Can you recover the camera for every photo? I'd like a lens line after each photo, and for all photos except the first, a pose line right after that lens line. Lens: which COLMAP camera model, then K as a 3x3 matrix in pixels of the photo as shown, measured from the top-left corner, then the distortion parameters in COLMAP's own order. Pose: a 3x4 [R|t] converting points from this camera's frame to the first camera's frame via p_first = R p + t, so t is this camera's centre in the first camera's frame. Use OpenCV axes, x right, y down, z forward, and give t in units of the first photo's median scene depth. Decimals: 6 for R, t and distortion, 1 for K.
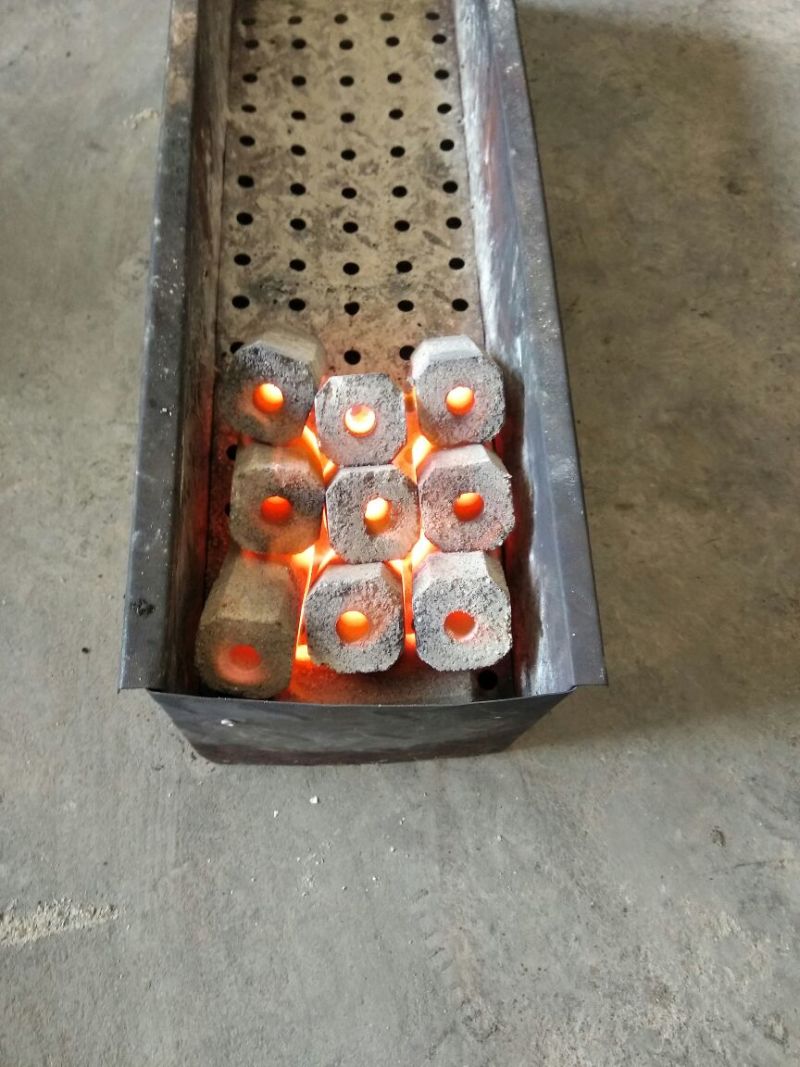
lens RADIAL K [[827.4, 0, 400.0], [0, 827.4, 533.5], [0, 0, 1]] dist [0.175785, -0.289652]
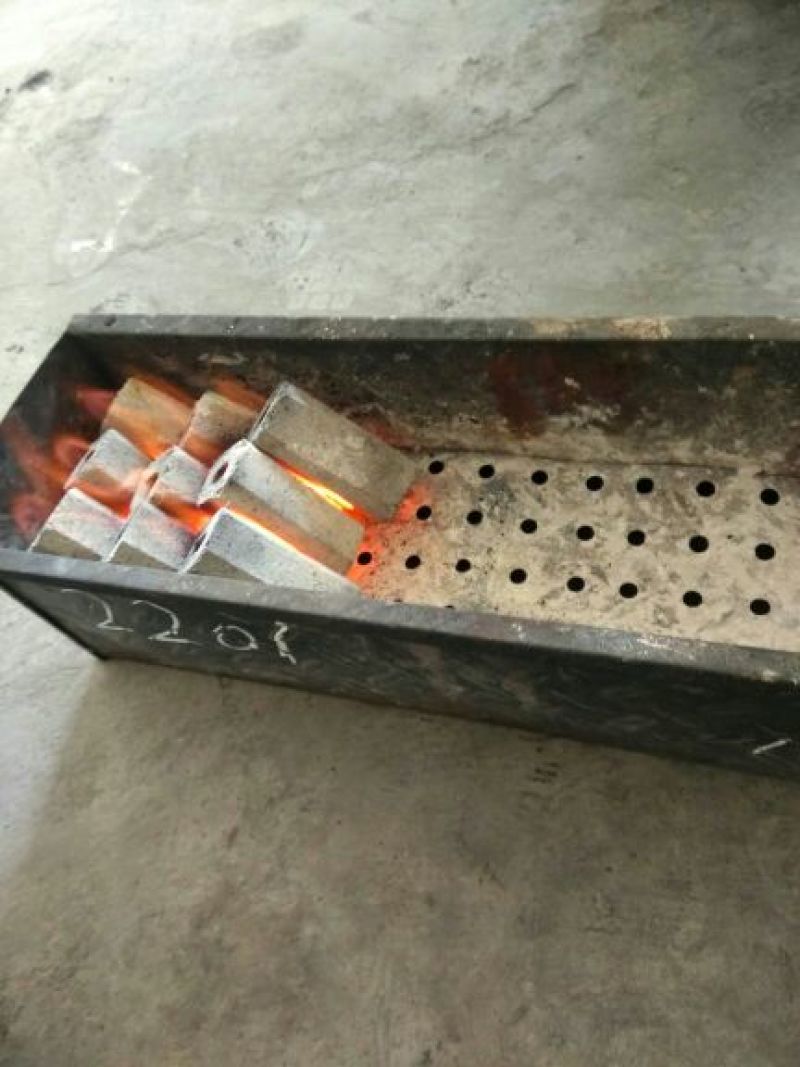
lens RADIAL K [[827.4, 0, 400.0], [0, 827.4, 533.5], [0, 0, 1]] dist [0.175785, -0.289652]
pose [[-0.314547, 0.812028, -0.491599, 0.388779], [-0.755904, 0.098979, 0.647156, -0.799705], [0.574168, 0.575163, 0.582682, 0.353699]]
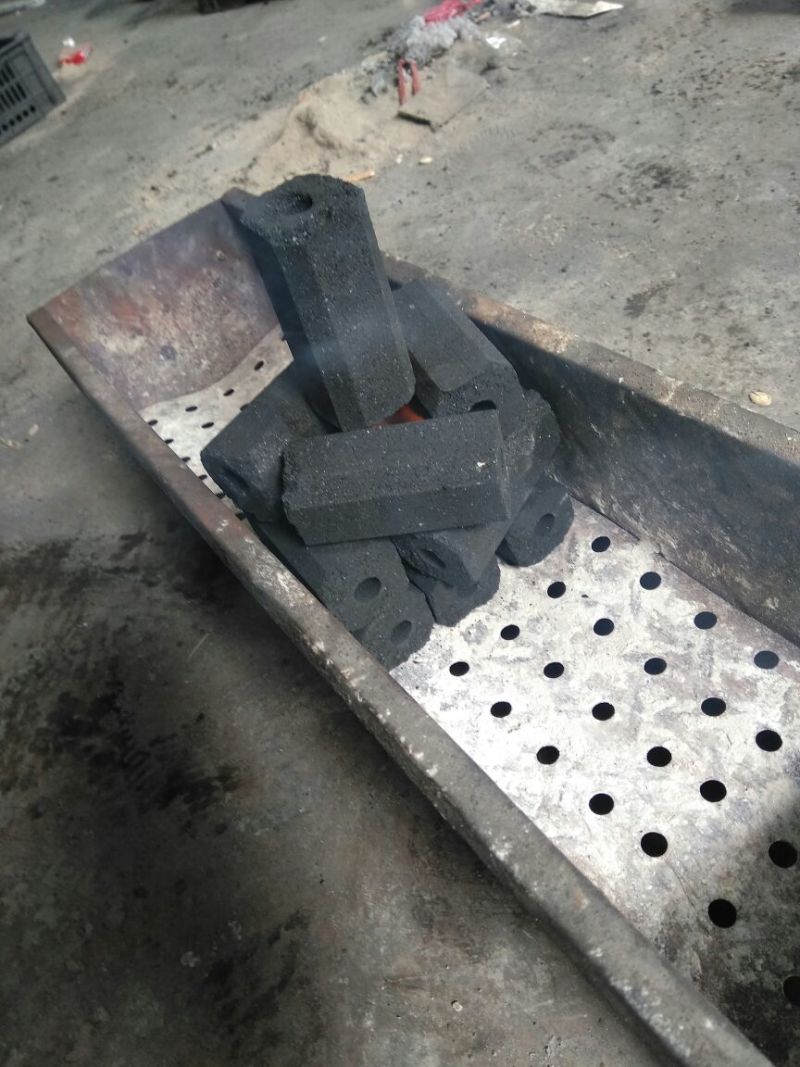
lens RADIAL K [[829.8, 0, 400.0], [0, 829.8, 533.5], [0, 0, 1]] dist [0.064795, -0.079816]
pose [[-0.810962, 0.538671, -0.228419, 0.149654], [-0.380963, -0.189822, 0.904895, -1.123680], [0.444081, 0.820854, 0.359152, 0.644005]]
